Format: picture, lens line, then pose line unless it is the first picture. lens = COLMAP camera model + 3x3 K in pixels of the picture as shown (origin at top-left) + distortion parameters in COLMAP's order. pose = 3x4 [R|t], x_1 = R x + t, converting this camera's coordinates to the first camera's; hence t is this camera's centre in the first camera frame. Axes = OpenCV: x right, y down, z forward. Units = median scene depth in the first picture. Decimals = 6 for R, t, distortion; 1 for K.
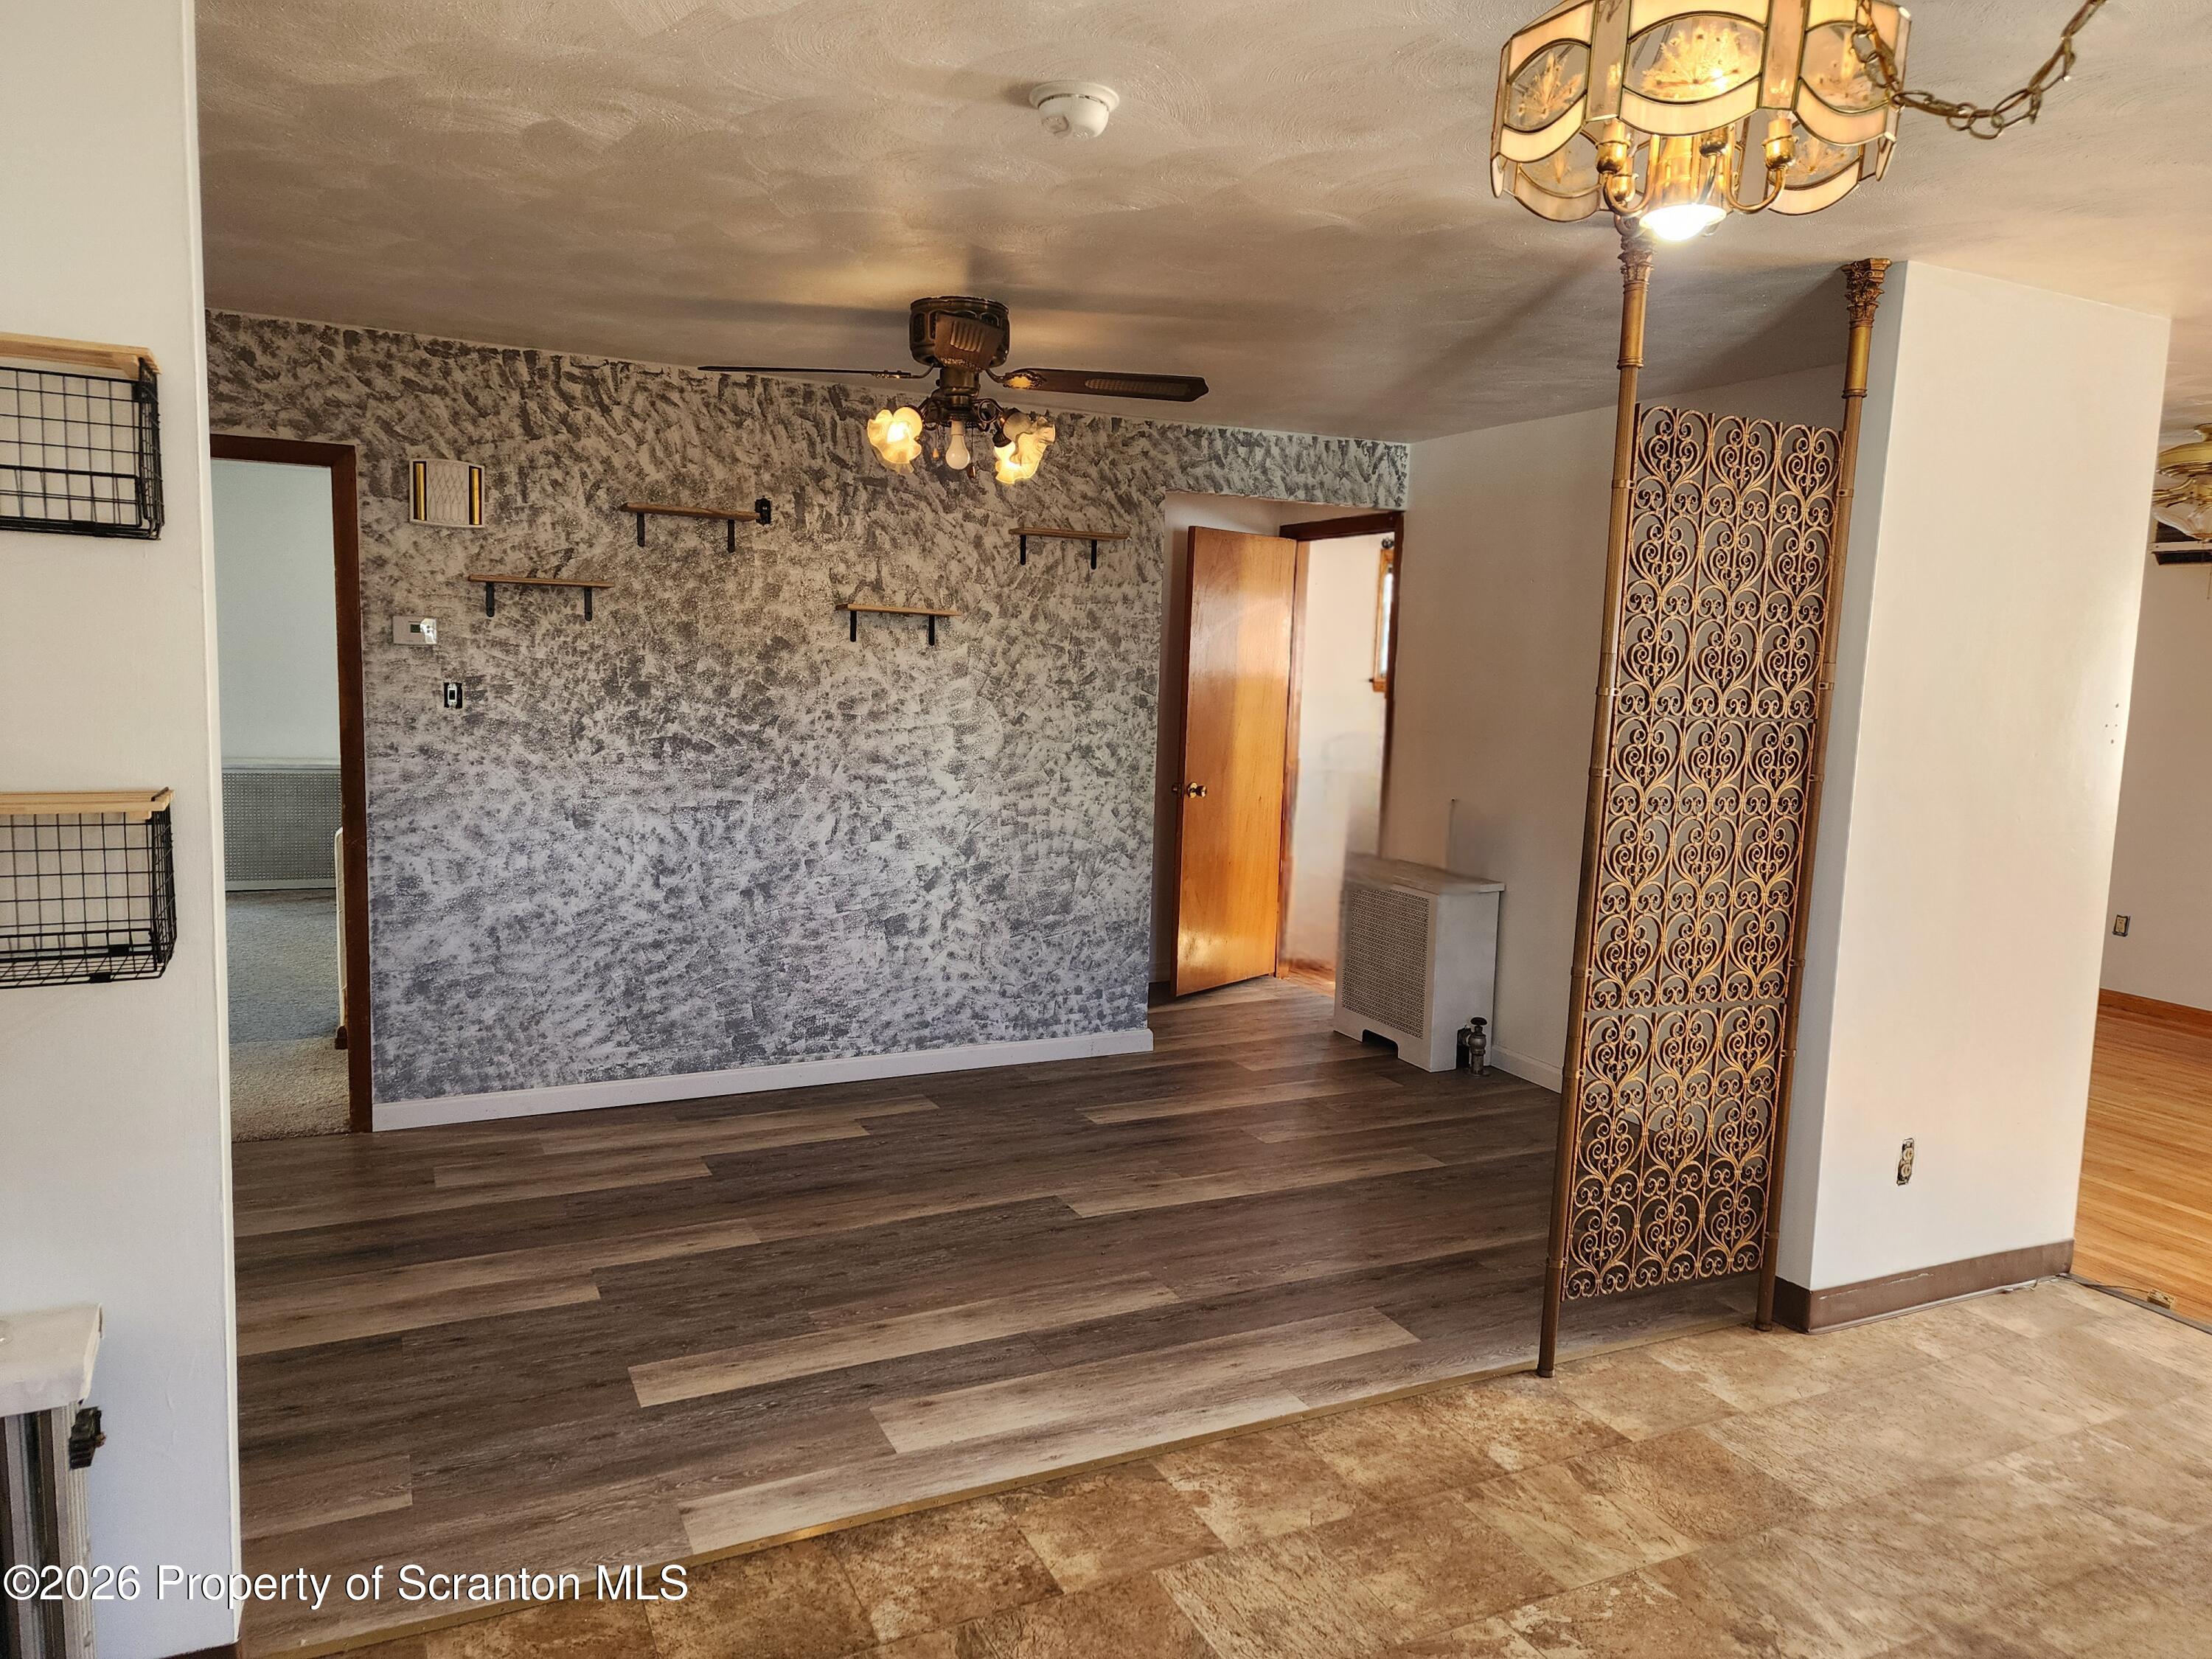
lens RADIAL K [[1469.8, 0, 1103.8], [0, 1469.8, 822.5], [0, 0, 1]] dist [0.085864, -0.053875]
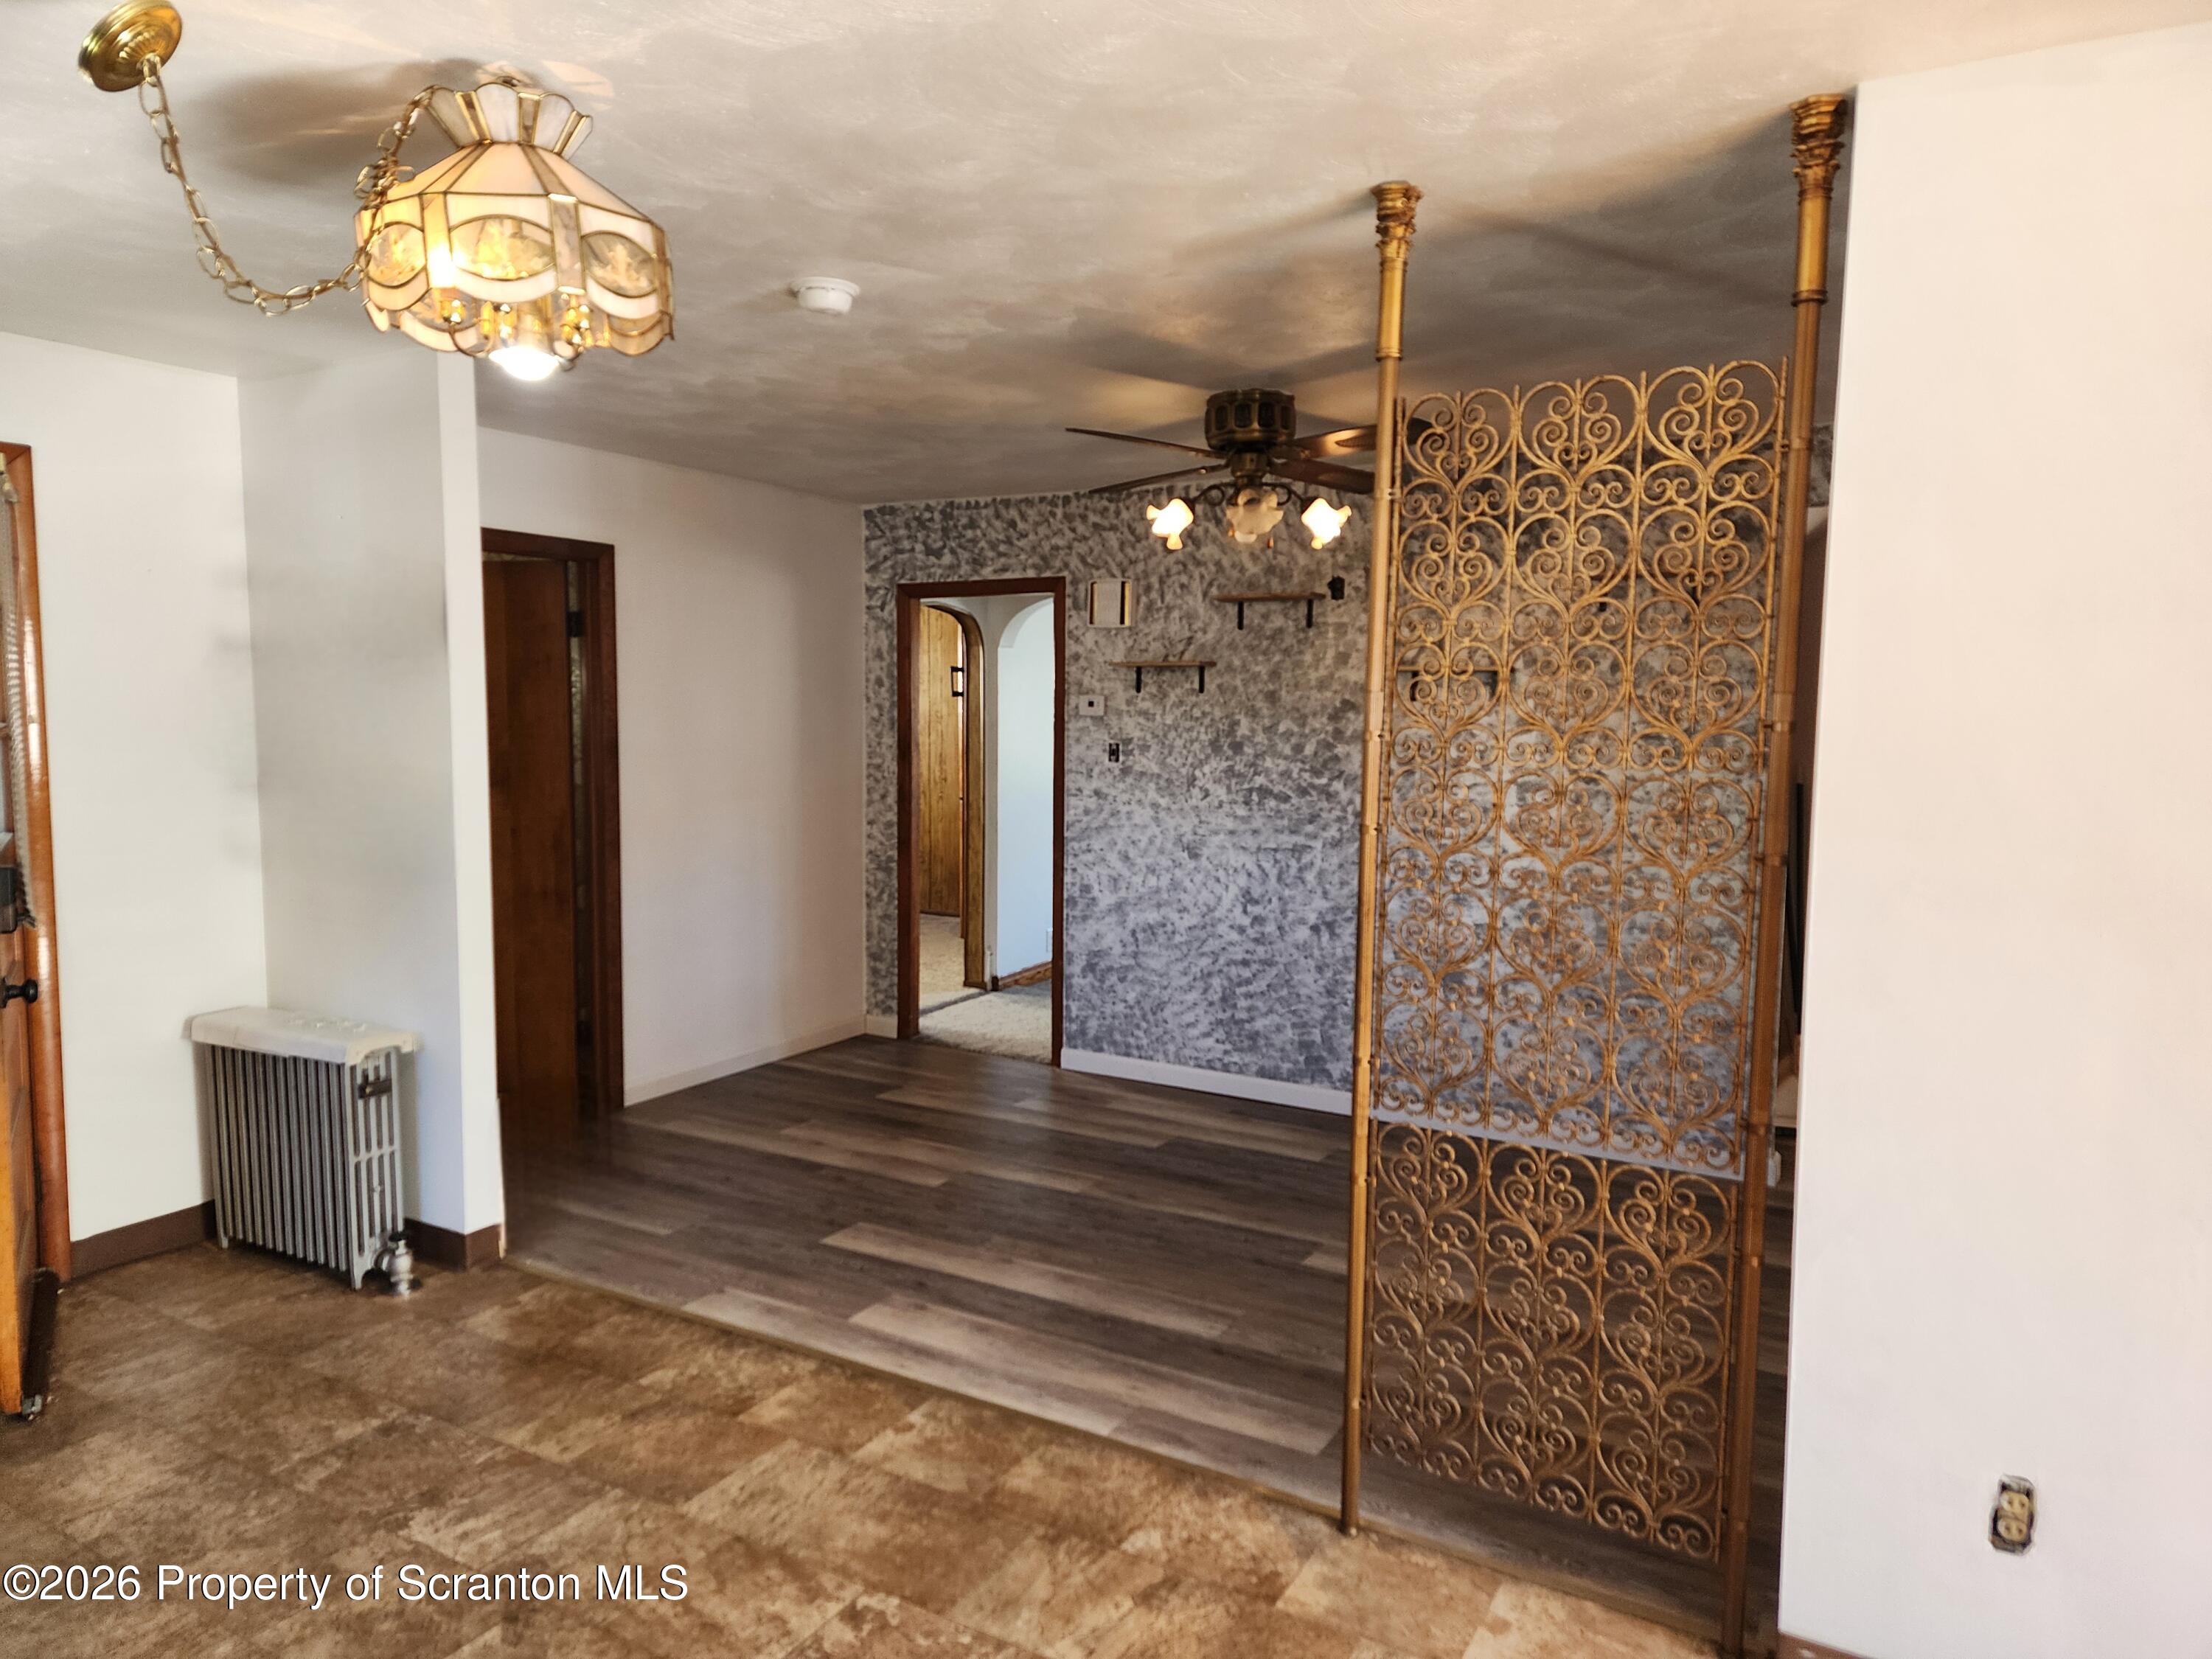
lens RADIAL K [[1469.8, 0, 1106.7], [0, 1469.8, 827.4], [0, 0, 1]] dist [0.085864, -0.053875]
pose [[0.547393, 0.043602, -0.835739, 0.659746], [-0.080634, 0.996743, -0.000811, -0.016459], [0.832982, 0.067833, 0.549126, 0.274681]]
